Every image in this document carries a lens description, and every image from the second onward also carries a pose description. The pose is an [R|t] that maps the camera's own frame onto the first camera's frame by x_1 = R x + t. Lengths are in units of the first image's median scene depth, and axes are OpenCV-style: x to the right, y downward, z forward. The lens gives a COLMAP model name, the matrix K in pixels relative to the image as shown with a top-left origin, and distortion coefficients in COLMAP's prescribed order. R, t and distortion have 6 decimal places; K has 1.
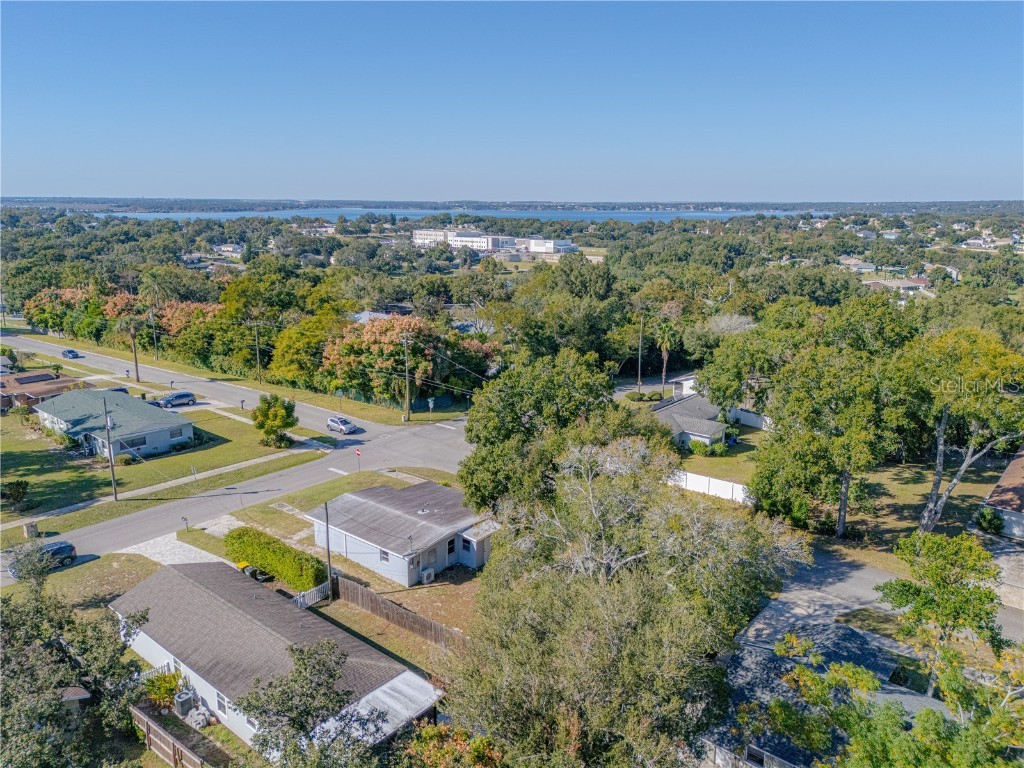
lens RADIAL K [[746.6, 0, 512.0], [0, 746.6, 384.0], [0, 0, 1]] dist [0.096459, -0.111039]
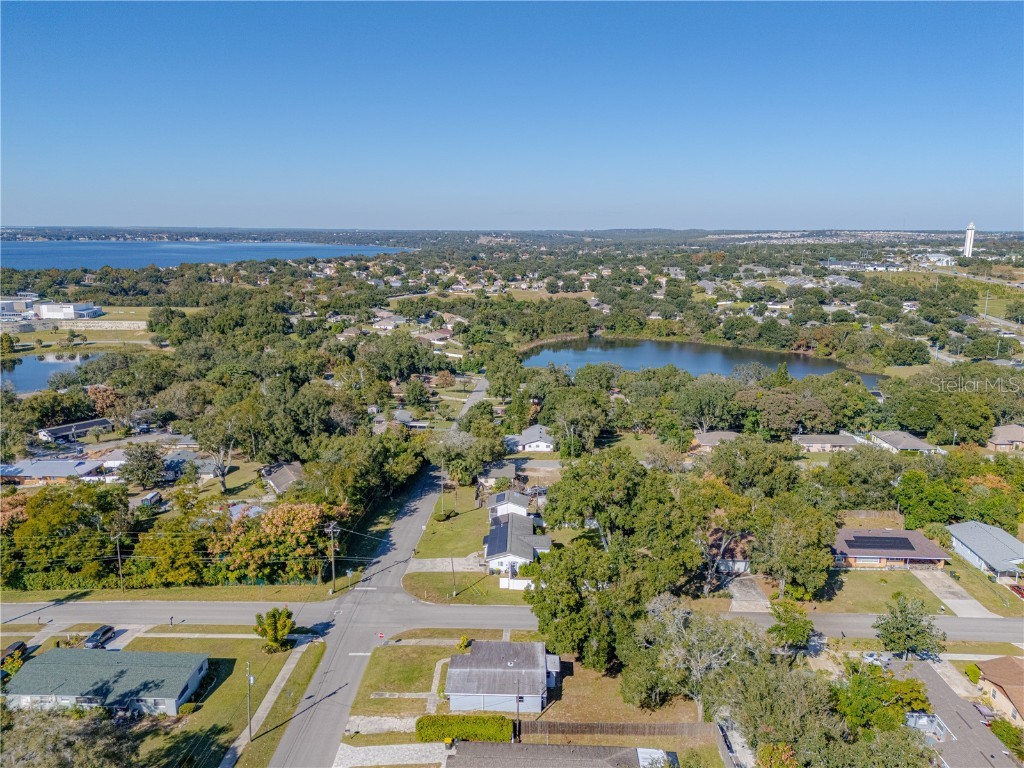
lens RADIAL K [[745.0, 0, 509.4], [0, 745.0, 385.3], [0, 0, 1]] dist [0.089463, -0.110810]
pose [[0.789339, -0.128780, 0.600300, -0.579260], [0.145656, 0.989119, 0.020668, -0.257796], [-0.596430, 0.071123, 0.799508, -0.181034]]
